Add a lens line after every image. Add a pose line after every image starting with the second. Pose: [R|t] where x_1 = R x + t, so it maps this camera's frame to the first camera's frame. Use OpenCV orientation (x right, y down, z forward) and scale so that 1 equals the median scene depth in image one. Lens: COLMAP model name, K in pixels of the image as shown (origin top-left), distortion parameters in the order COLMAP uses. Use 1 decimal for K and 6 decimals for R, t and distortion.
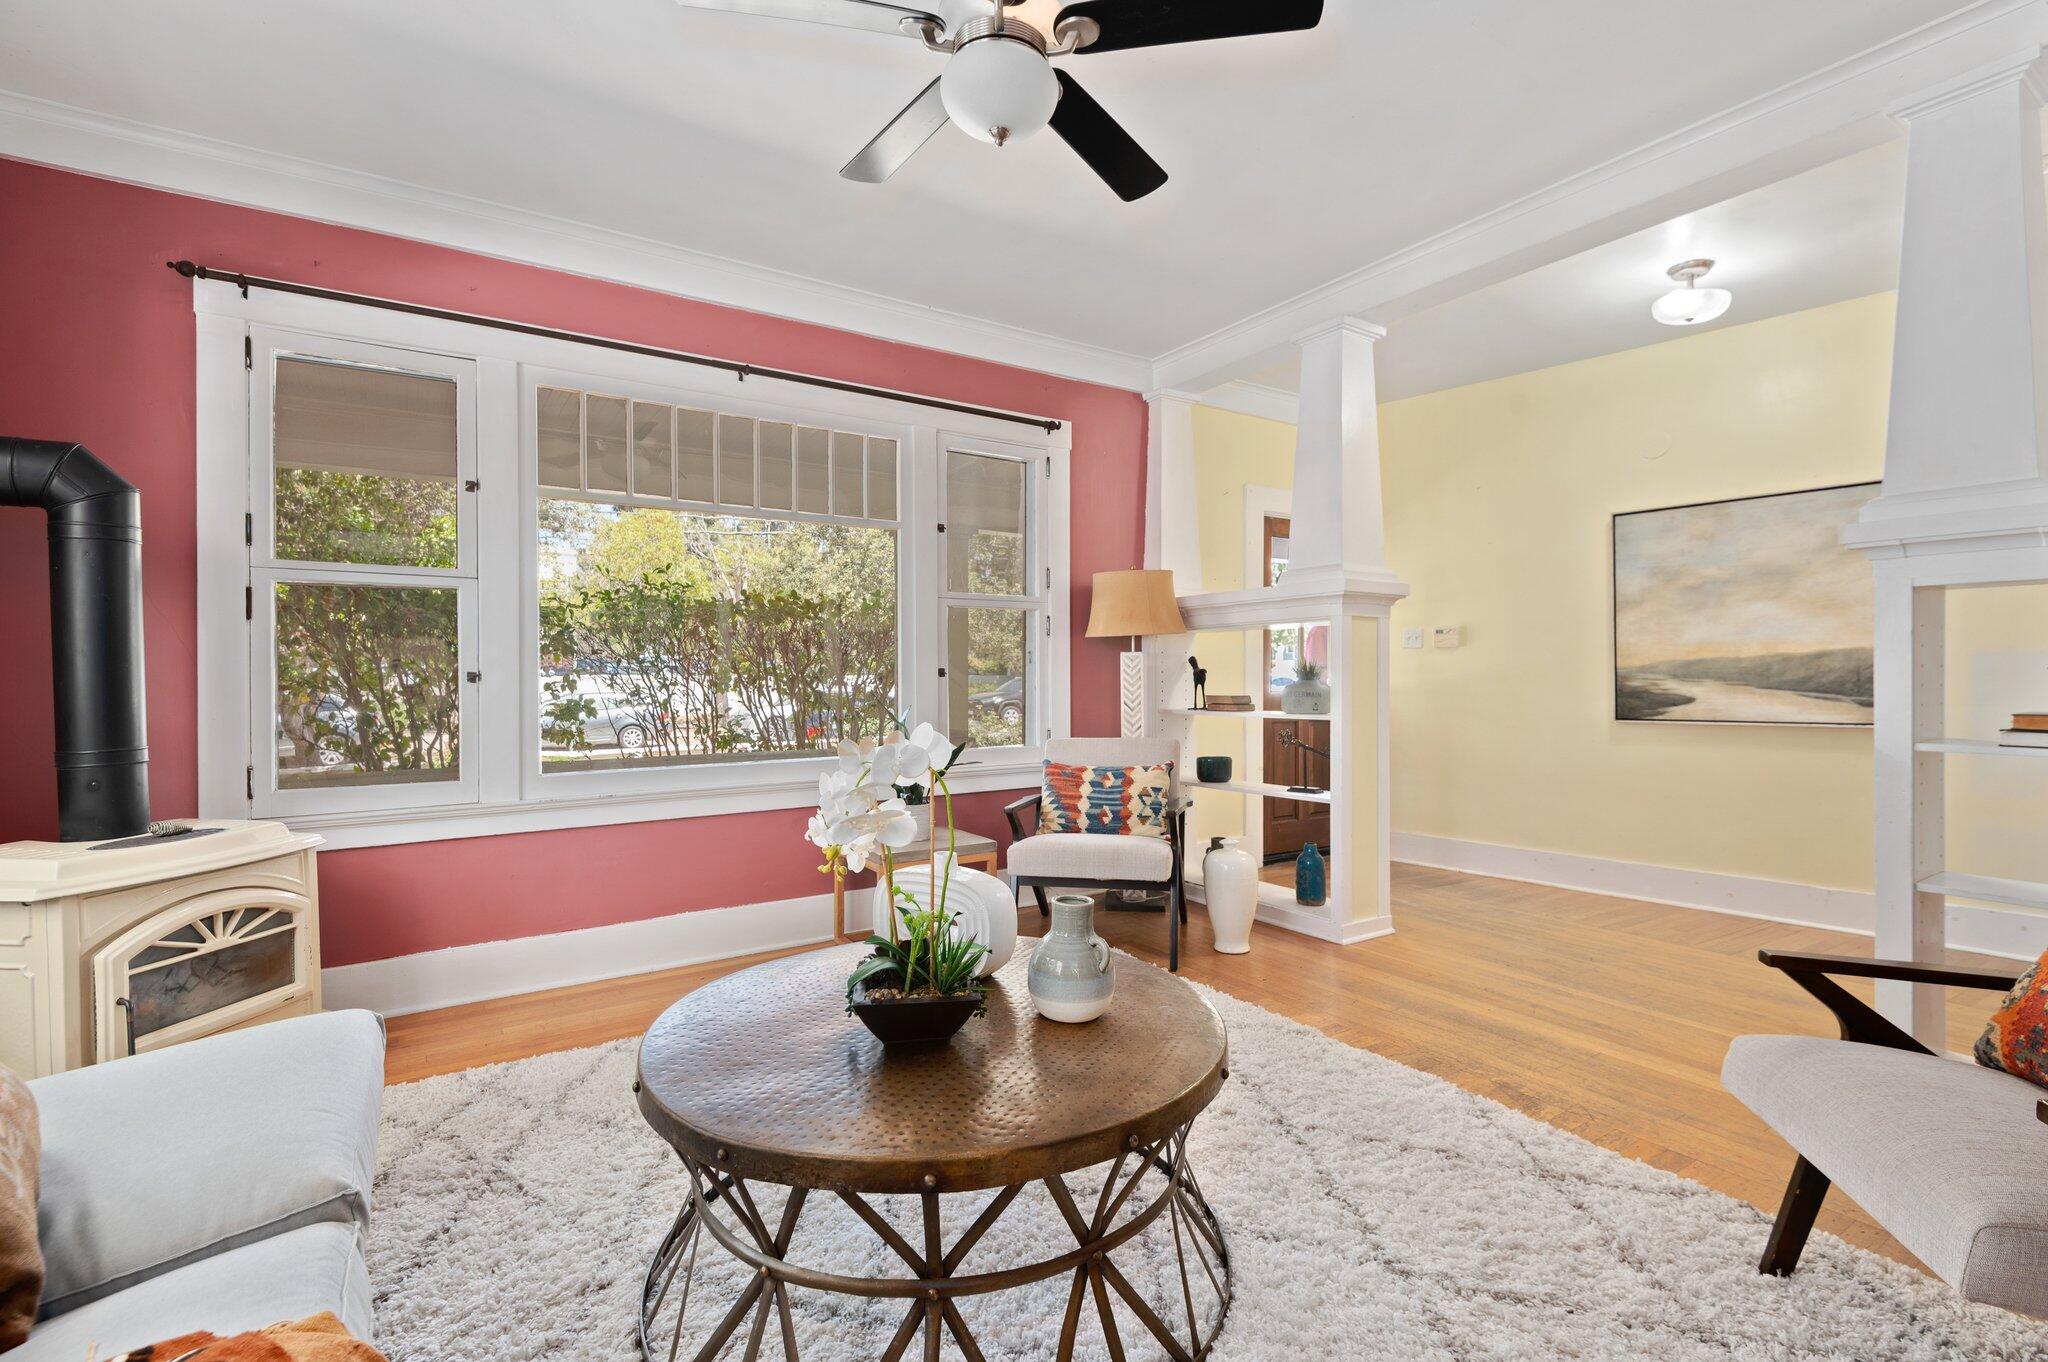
lens RADIAL K [[936.2, 0, 1025.4], [0, 936.2, 676.8], [0, 0, 1]] dist [-0.003451, -0.000675]
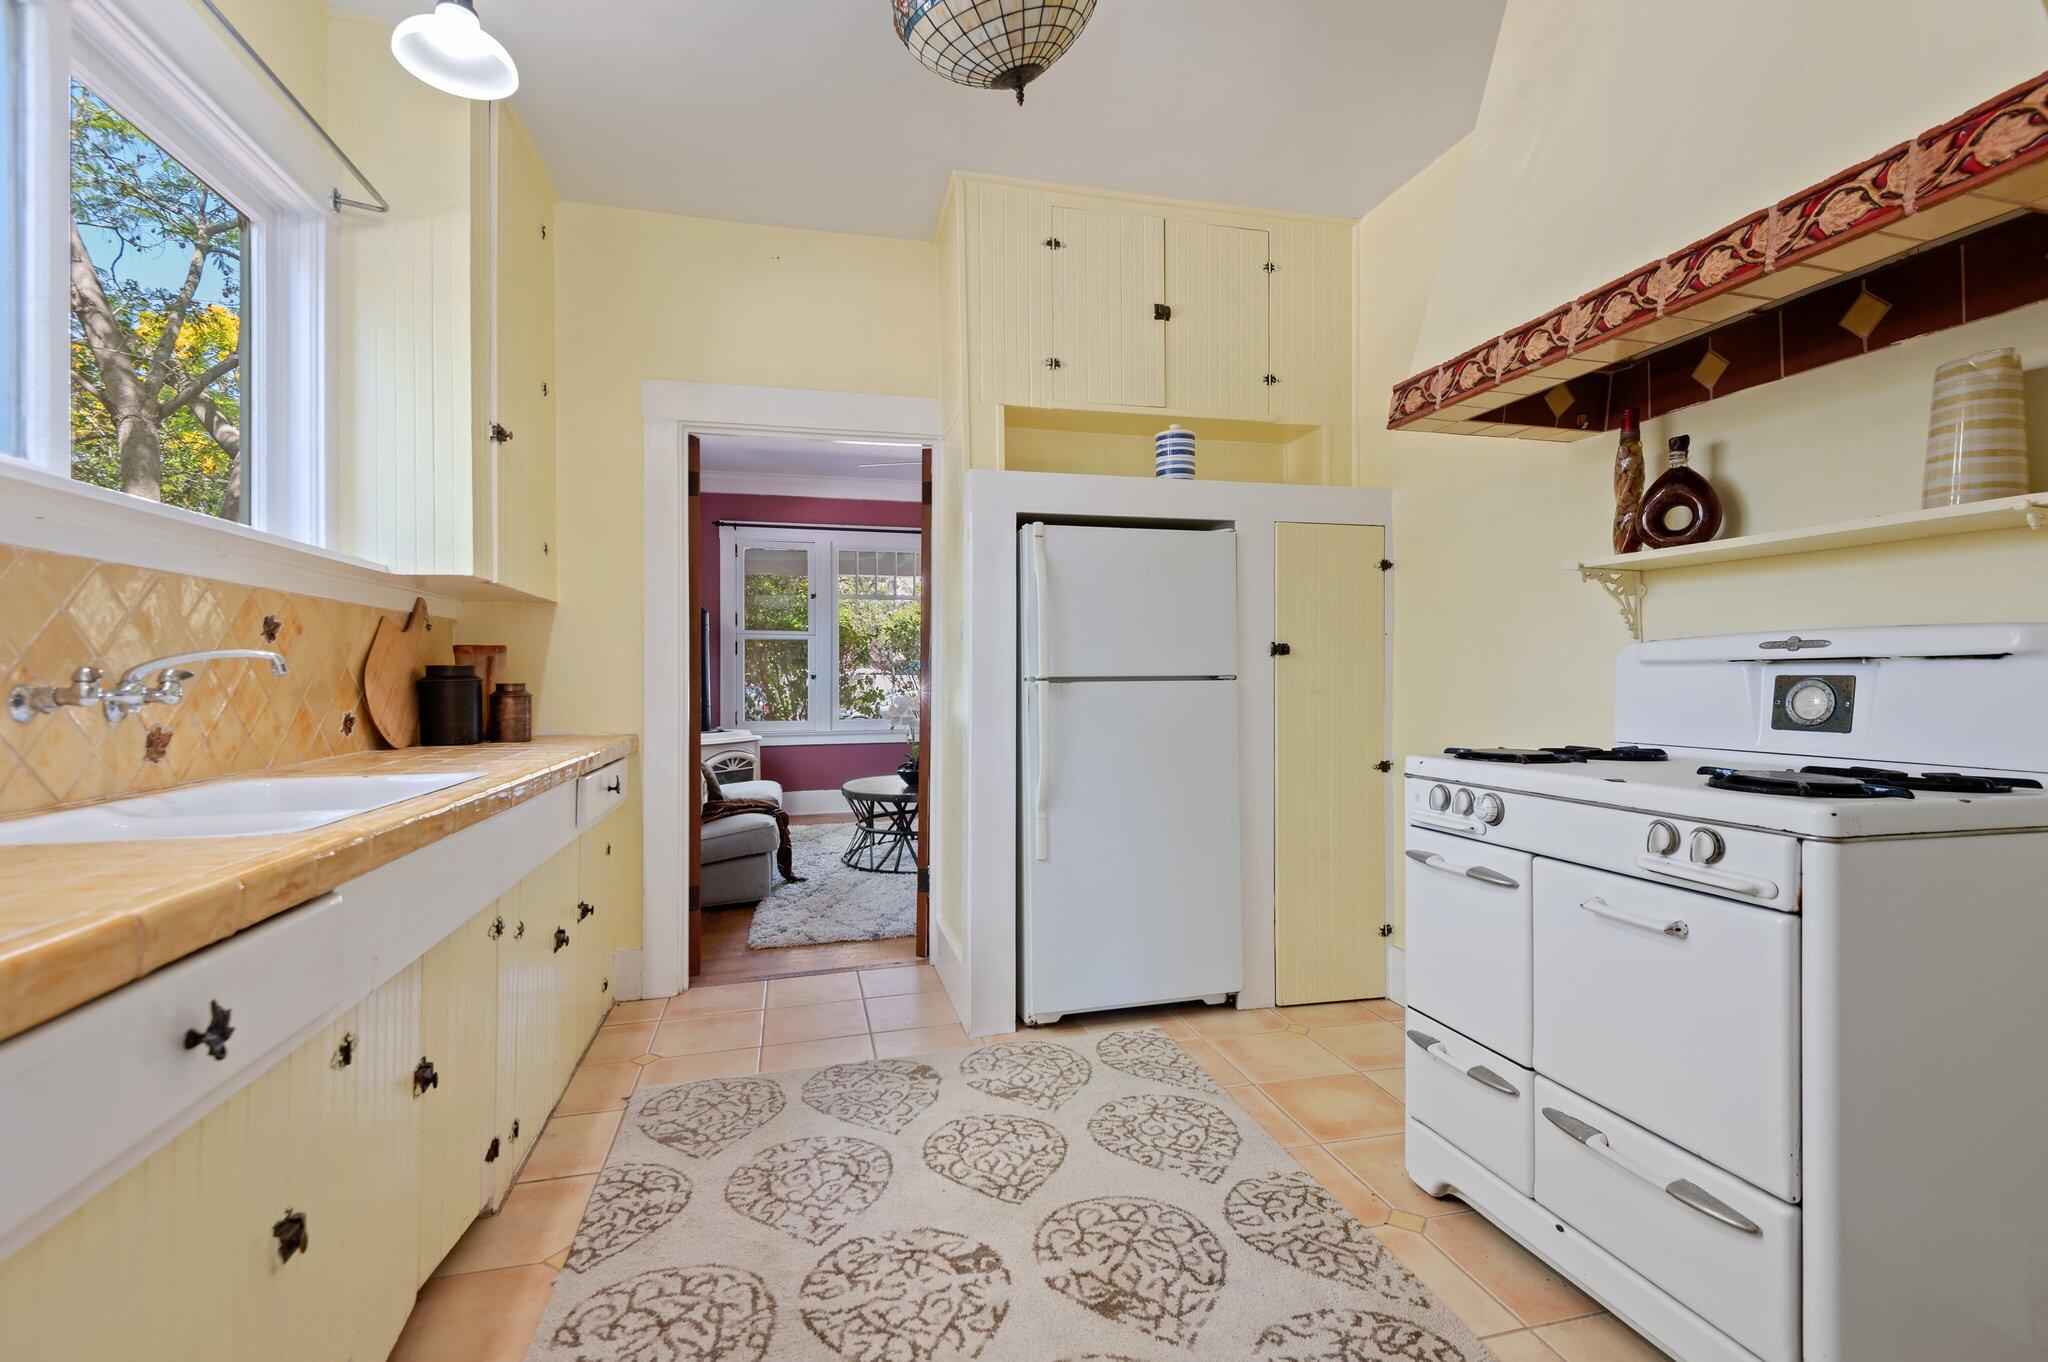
lens RADIAL K [[936.2, 0, 1033.0], [0, 936.2, 673.2], [0, 0, 1]] dist [-0.003451, -0.000675]
pose [[0.944771, 0.005189, -0.327689, 0.699899], [-0.006291, 0.999978, -0.002301, -0.009790], [0.327670, 0.004236, 0.944783, -1.039018]]
